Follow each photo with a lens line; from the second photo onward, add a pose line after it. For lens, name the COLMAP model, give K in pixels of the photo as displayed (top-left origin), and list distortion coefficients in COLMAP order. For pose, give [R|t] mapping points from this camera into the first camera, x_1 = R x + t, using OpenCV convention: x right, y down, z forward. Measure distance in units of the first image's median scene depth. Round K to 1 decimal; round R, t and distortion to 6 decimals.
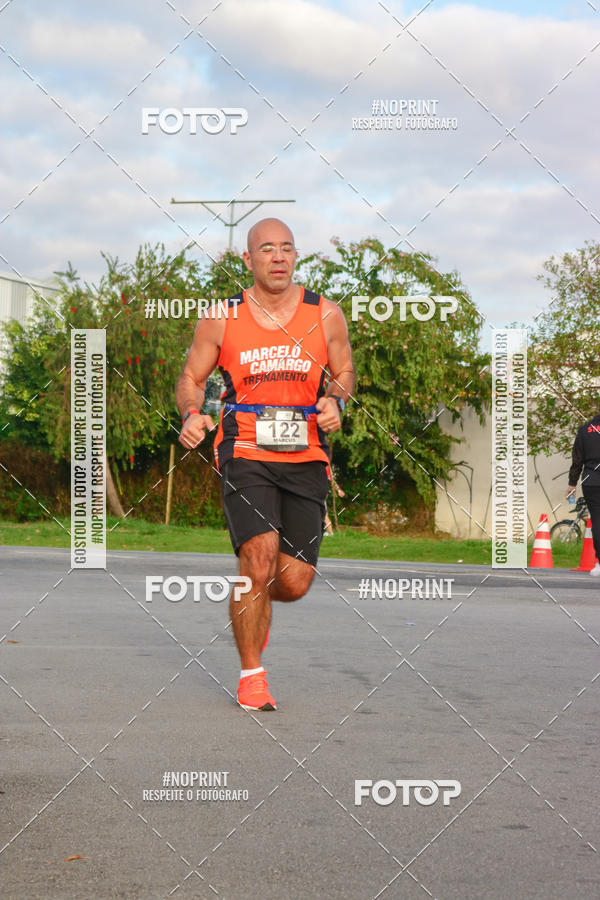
lens RADIAL K [[2976.2, 0, 158.6], [0, 2976.2, 450.0], [0, 0, 1]] dist [-0.048495, 0.291545]
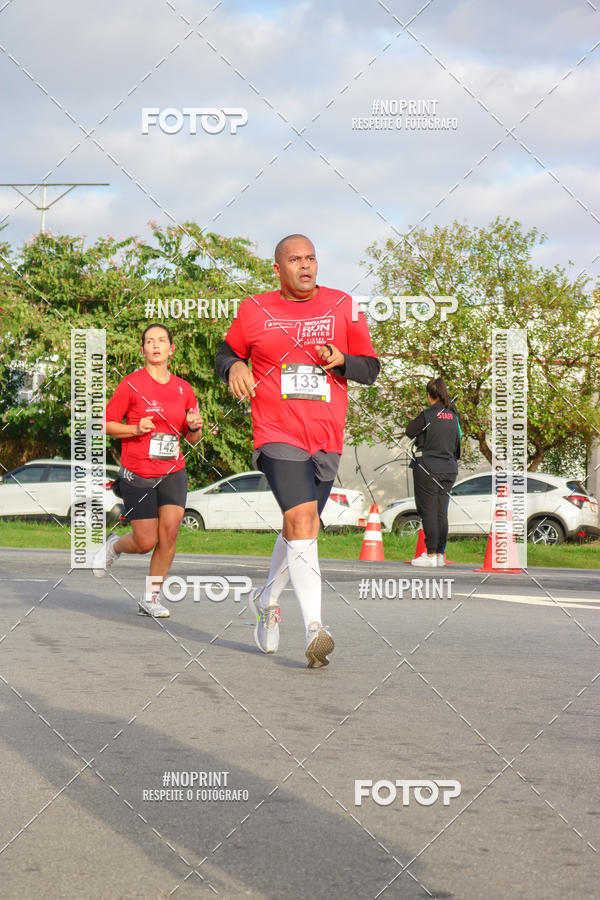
lens RADIAL K [[2705.3, 0, 270.7], [0, 2705.3, 424.8], [0, 0, 1]] dist [0.112070, 2.367922]
pose [[0.990937, -0.000626, 0.134327, -0.020863], [0.002331, 0.999919, -0.012534, 0.006004], [-0.134308, 0.012733, 0.990858, 0.122684]]
